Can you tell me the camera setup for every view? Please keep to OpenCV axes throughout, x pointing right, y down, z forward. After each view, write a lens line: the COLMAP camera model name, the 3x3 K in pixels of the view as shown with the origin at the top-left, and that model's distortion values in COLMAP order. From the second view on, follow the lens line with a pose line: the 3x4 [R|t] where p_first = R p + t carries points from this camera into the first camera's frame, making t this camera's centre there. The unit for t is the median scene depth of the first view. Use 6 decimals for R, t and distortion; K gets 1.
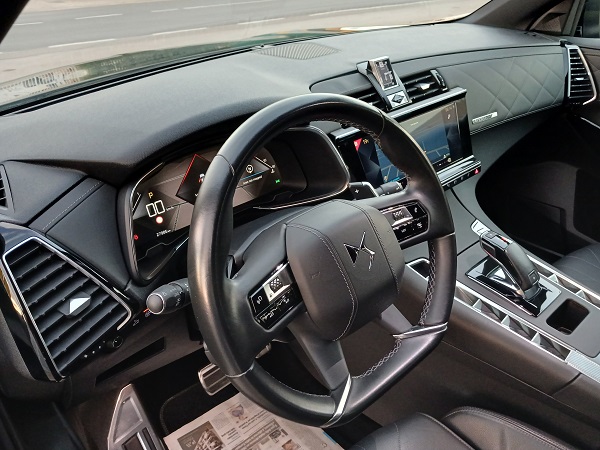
lens RADIAL K [[469.5, 0, 297.5], [0, 469.5, 225.3], [0, 0, 1]] dist [0.004831, -0.012665]
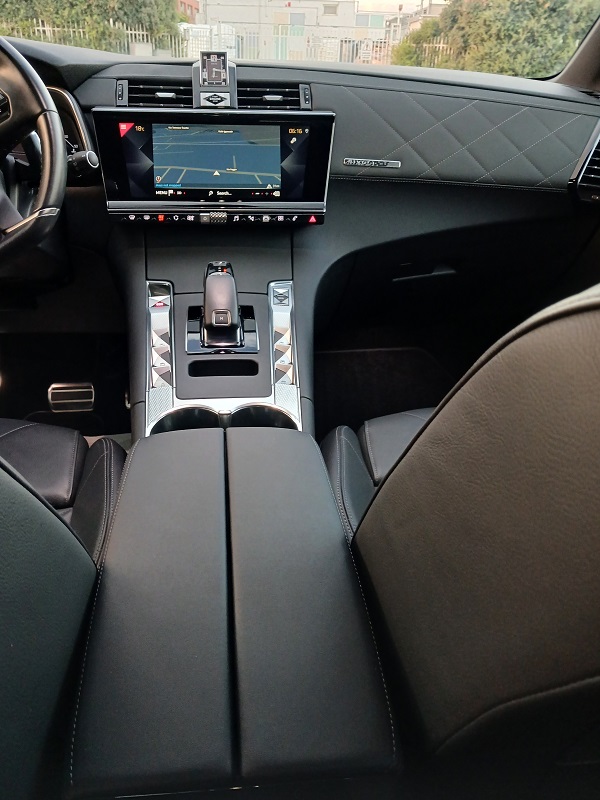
lens RADIAL K [[626.0, 0, 290.2], [0, 626.0, 407.5], [0, 0, 1]] dist [0.004831, -0.012665]
pose [[0.812949, 0.334205, -0.476886, 0.984391], [-0.343920, 0.936390, 0.069948, 0.121254], [0.469928, 0.107146, 0.876177, 0.117340]]
